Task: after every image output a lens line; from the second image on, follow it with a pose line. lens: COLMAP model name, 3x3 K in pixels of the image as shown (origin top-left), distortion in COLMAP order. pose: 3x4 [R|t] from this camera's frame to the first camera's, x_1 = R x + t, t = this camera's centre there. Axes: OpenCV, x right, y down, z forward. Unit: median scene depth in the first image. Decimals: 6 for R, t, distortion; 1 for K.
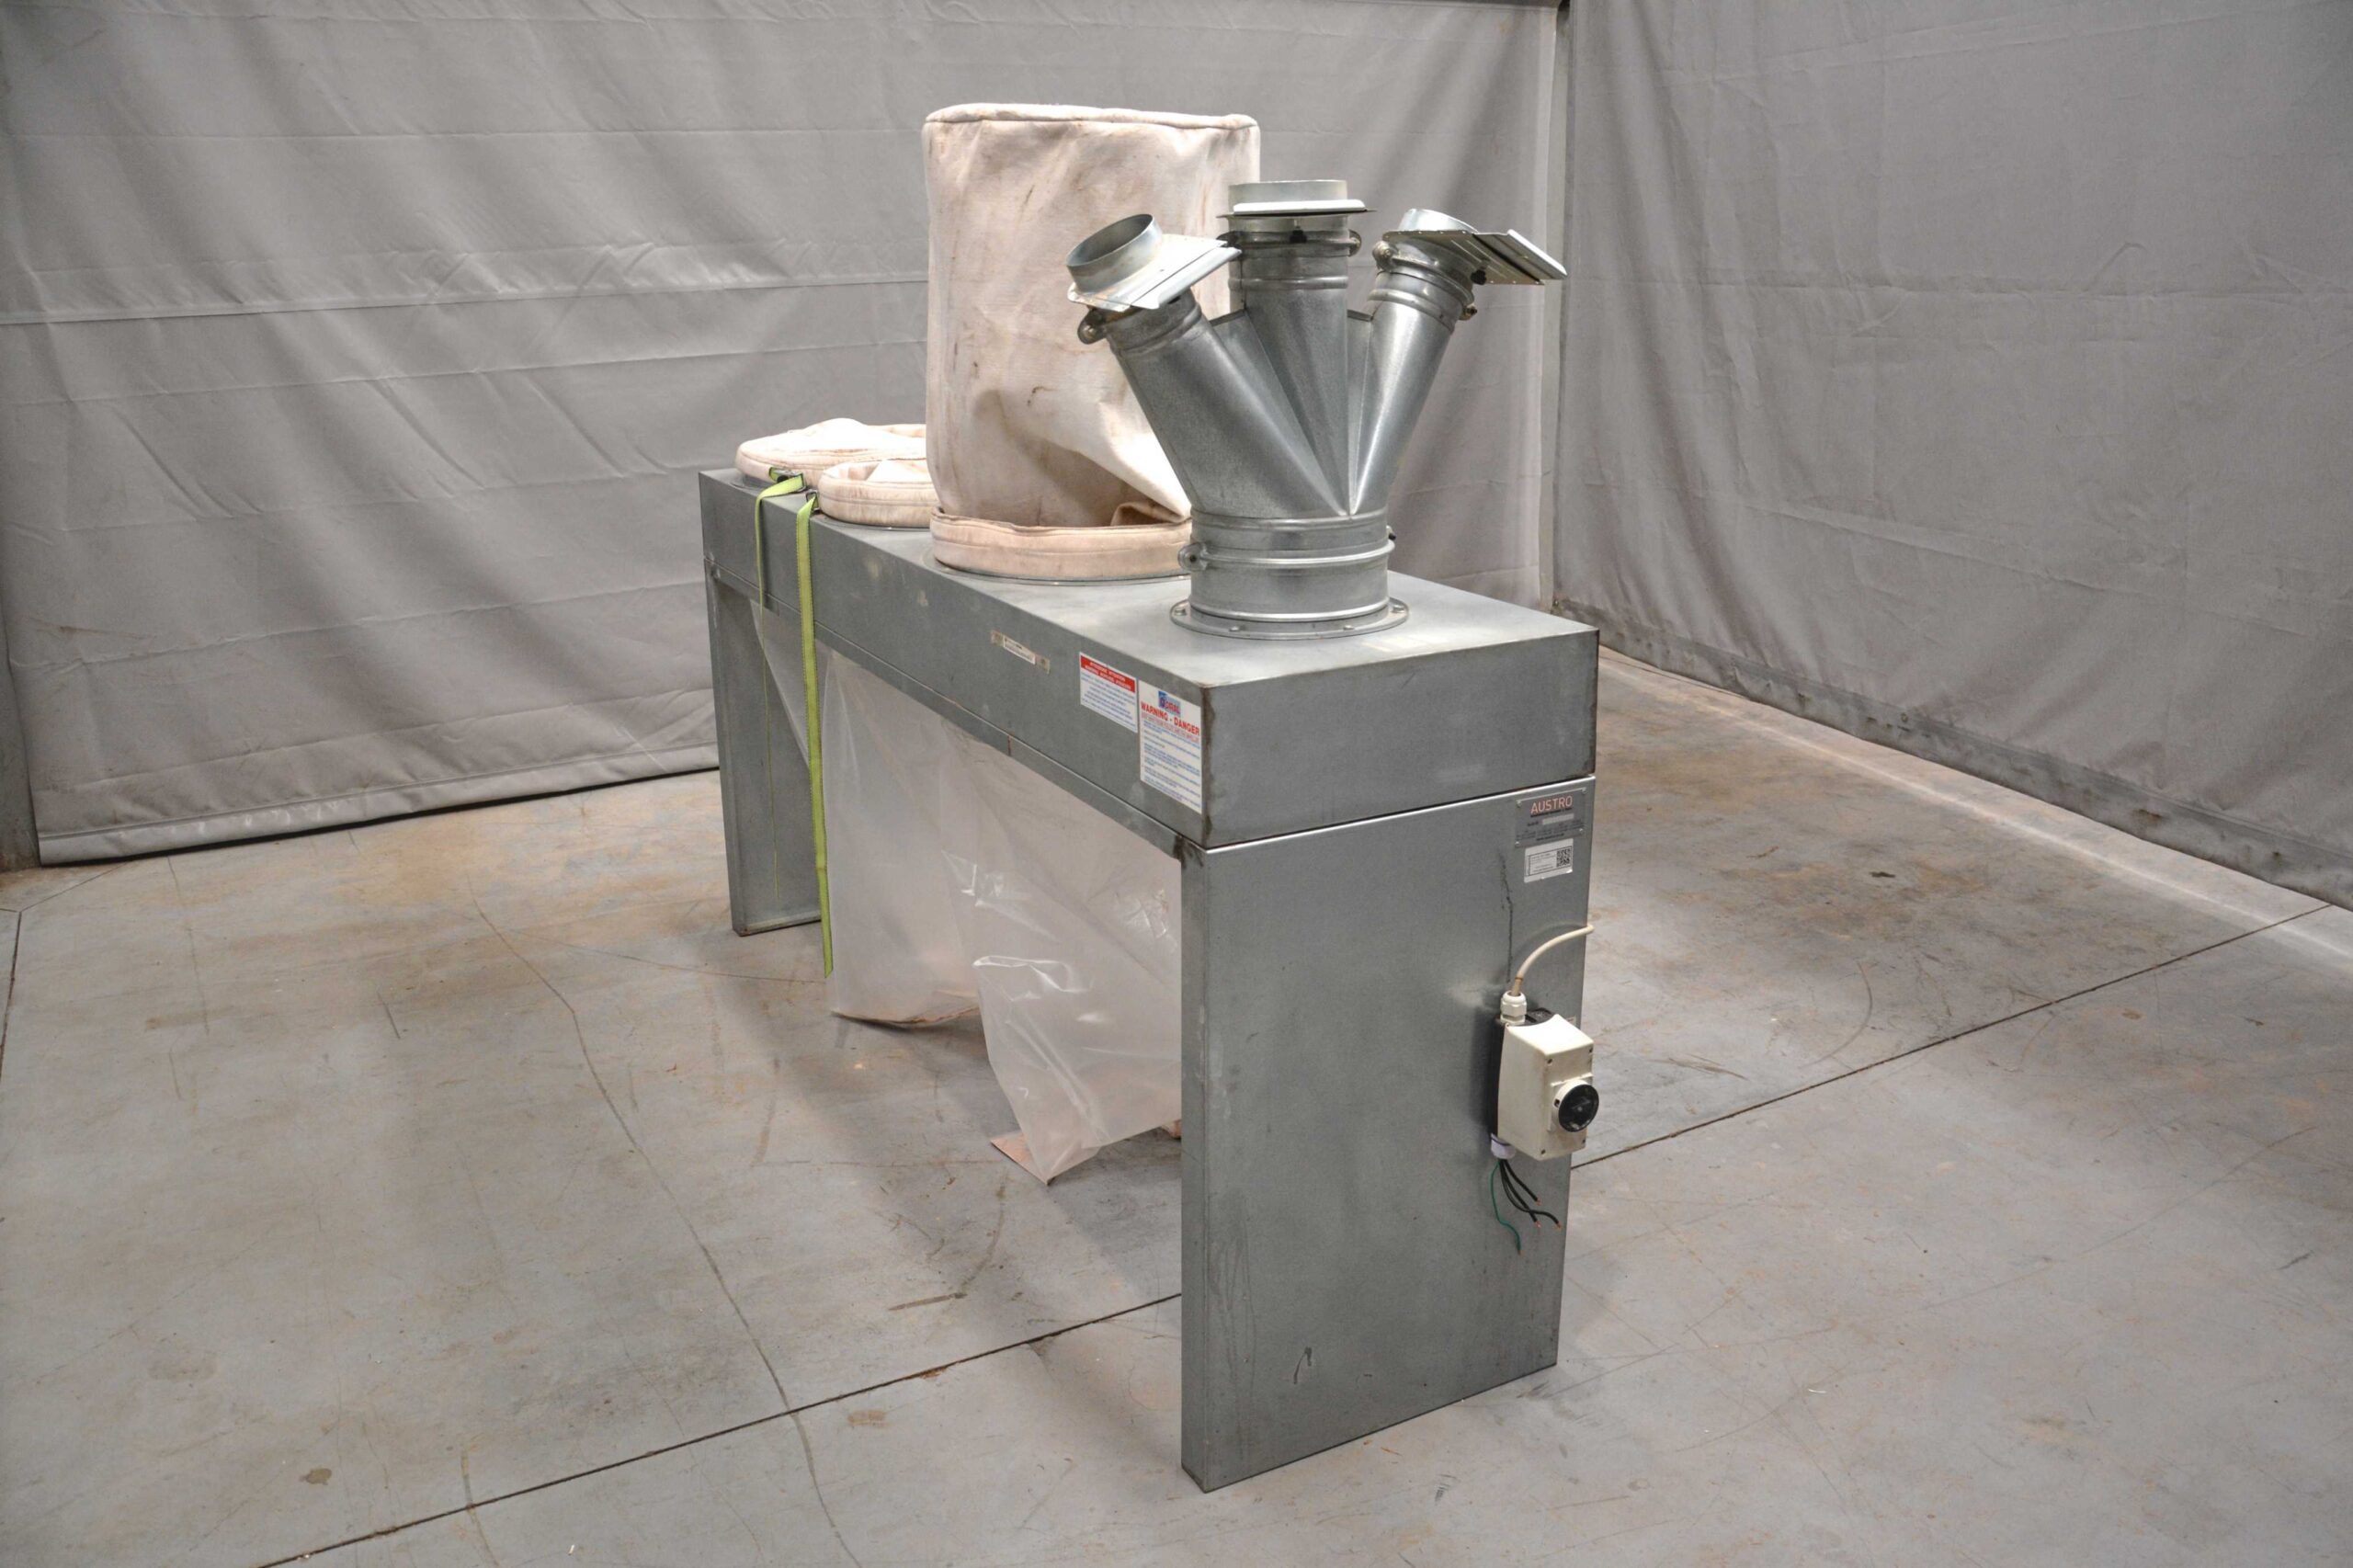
lens RADIAL K [[1871.3, 0, 1176.5], [0, 1871.3, 784.0], [0, 0, 1]] dist [-0.145680, 0.098386]
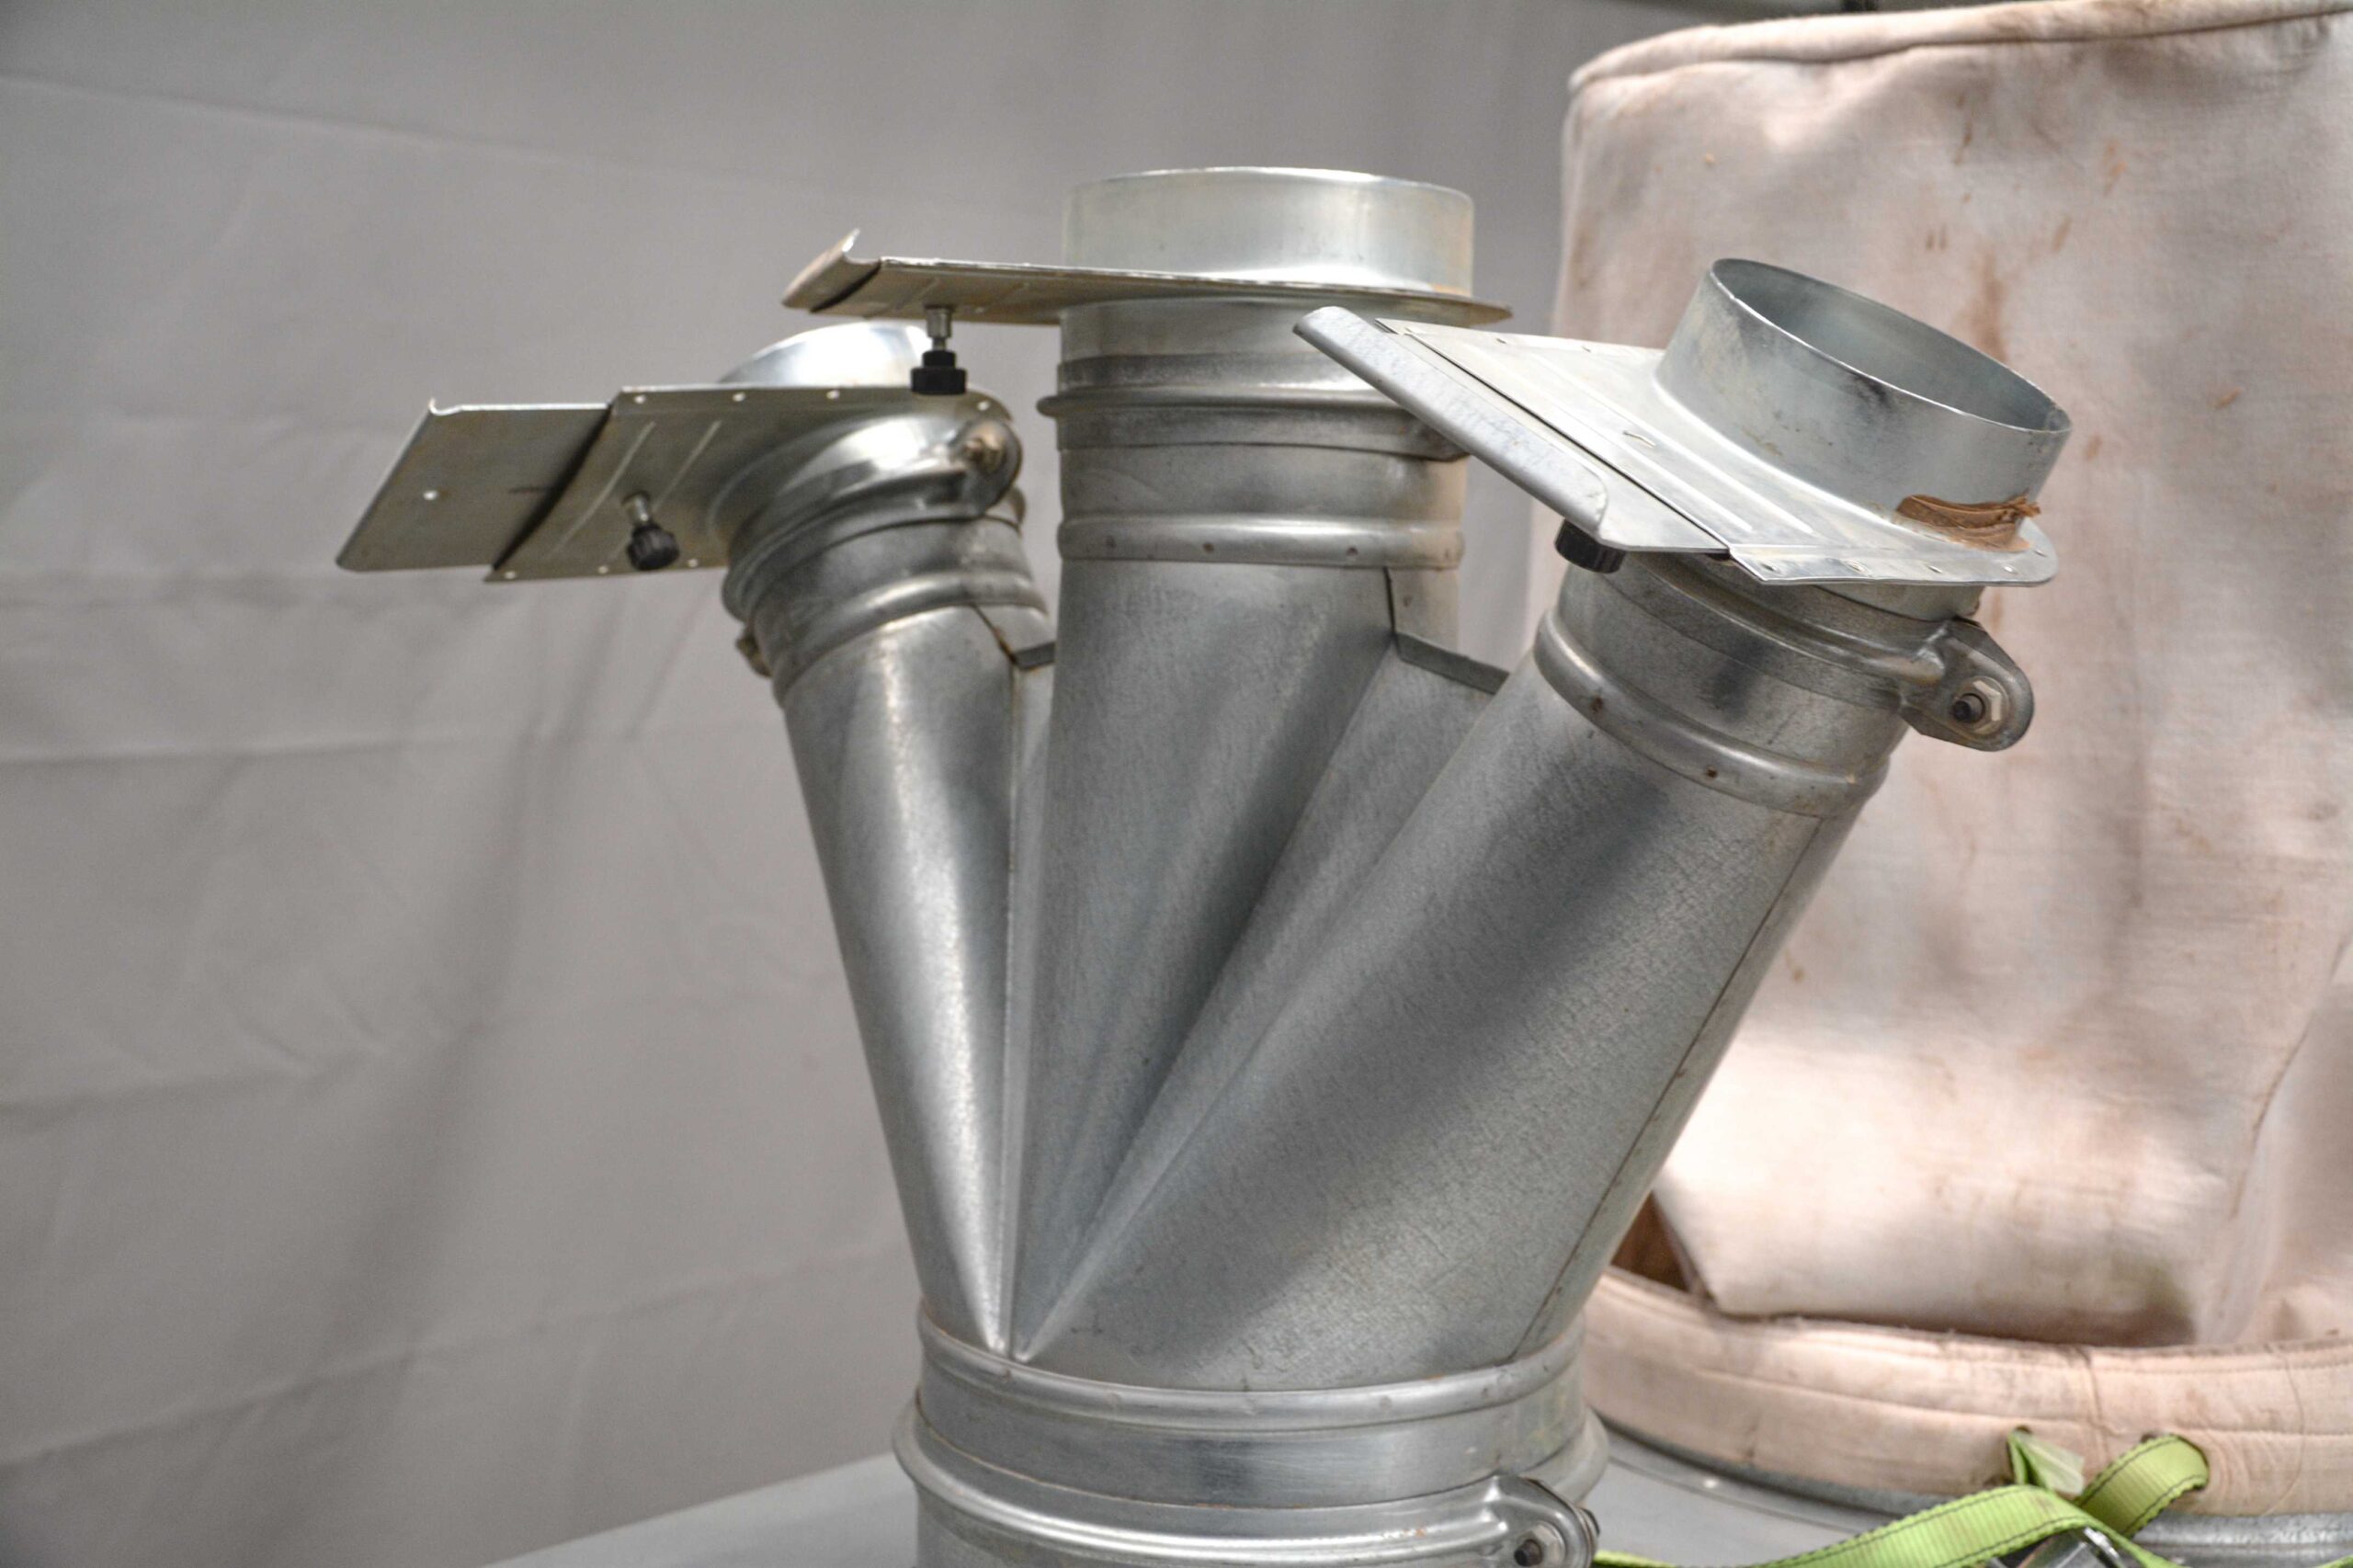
lens RADIAL K [[2710.4, 0, 1224.7], [0, 2710.4, 846.5], [0, 0, 1]] dist [0.000384, 0.230846]
pose [[0.263061, 0.131685, -0.955750, 0.246107], [-0.302620, 0.951909, 0.047862, -0.129365], [0.916089, 0.276638, 0.290261, 0.470056]]
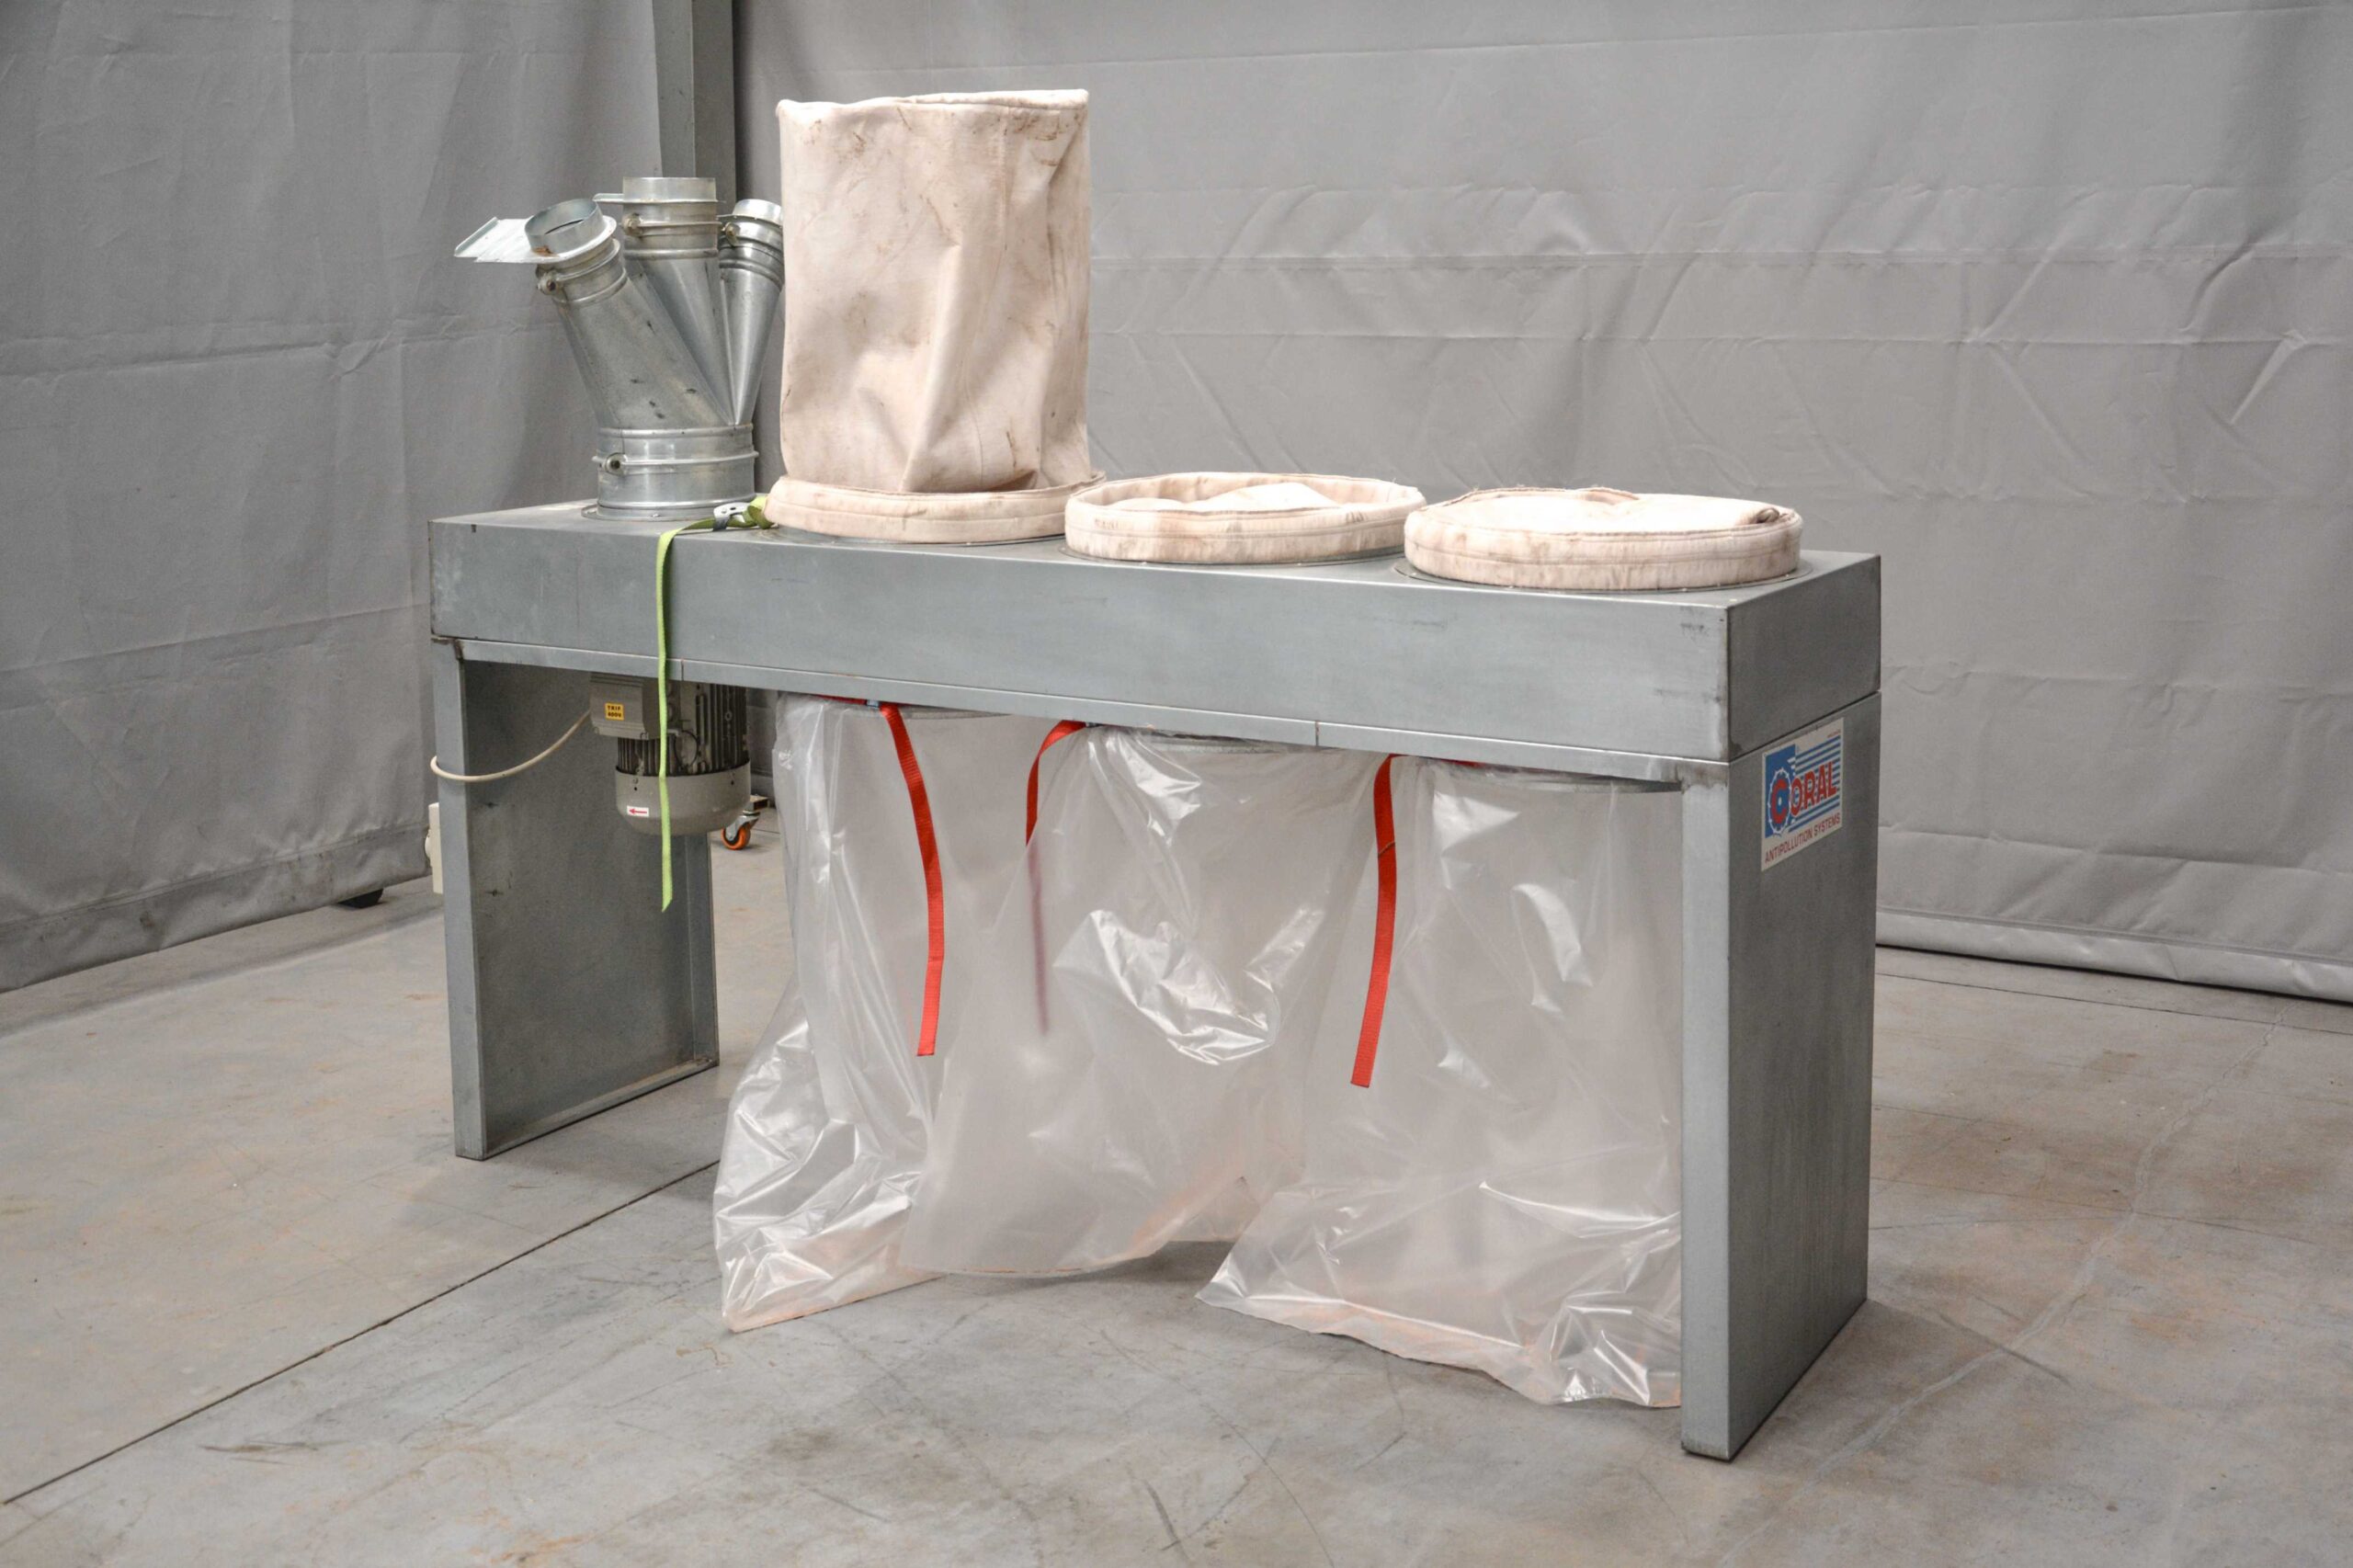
lens RADIAL K [[2733.5, 0, 1178.6], [0, 2733.5, 635.7], [0, 0, 1]] dist [0.005563, 0.217203]
pose [[-0.883652, 0.104890, -0.456243, 0.343078], [-0.105368, 0.905008, 0.412139, -0.458287], [0.456133, 0.412261, -0.788660, 1.491026]]
